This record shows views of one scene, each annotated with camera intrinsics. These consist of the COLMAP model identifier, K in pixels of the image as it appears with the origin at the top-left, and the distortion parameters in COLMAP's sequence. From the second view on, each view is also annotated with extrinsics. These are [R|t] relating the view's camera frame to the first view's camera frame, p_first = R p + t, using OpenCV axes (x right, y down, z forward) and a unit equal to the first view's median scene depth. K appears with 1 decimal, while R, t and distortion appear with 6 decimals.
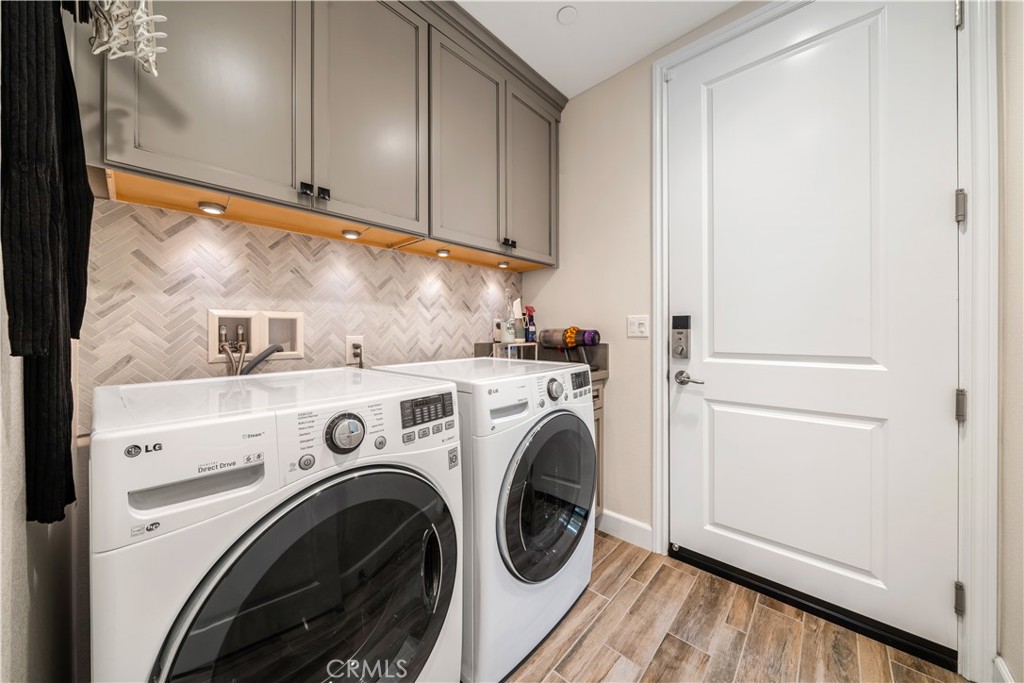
lens RADIAL K [[355.6, 0, 510.4], [0, 355.6, 326.9], [0, 0, 1]] dist [0.001607, 0.000045]
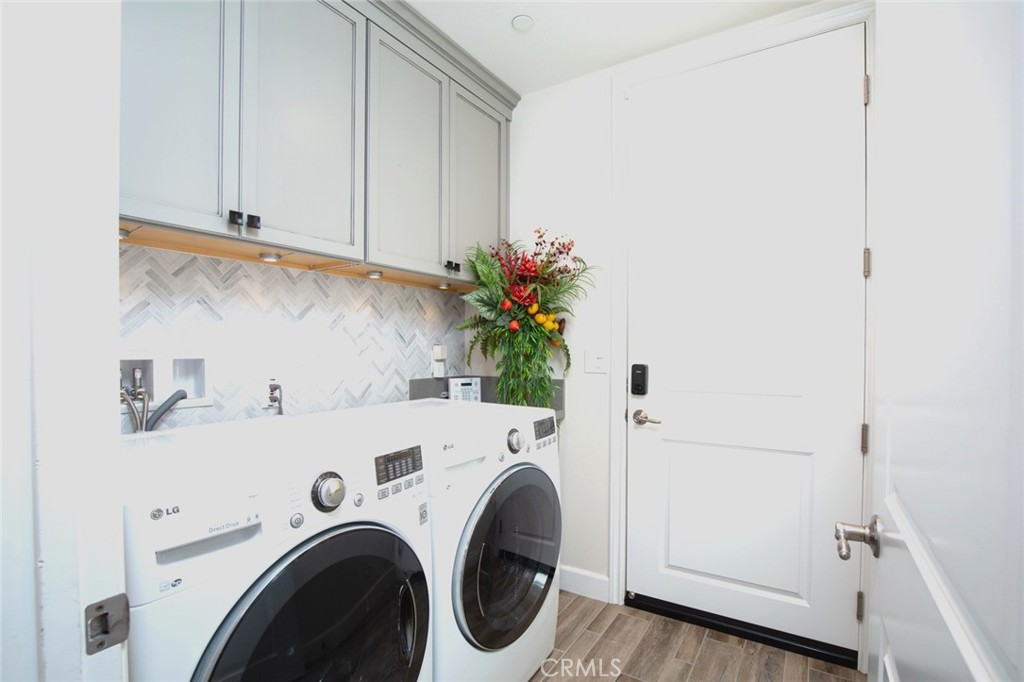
lens RADIAL K [[474.5, 0, 513.2], [0, 474.5, 347.7], [0, 0, 1]] dist [-0.029934, 0.002087]
pose [[0.985095, 0.001430, 0.172004, -0.082367], [-0.003696, 0.999910, 0.012859, -0.070880], [-0.171970, -0.013303, 0.985012, -0.221914]]
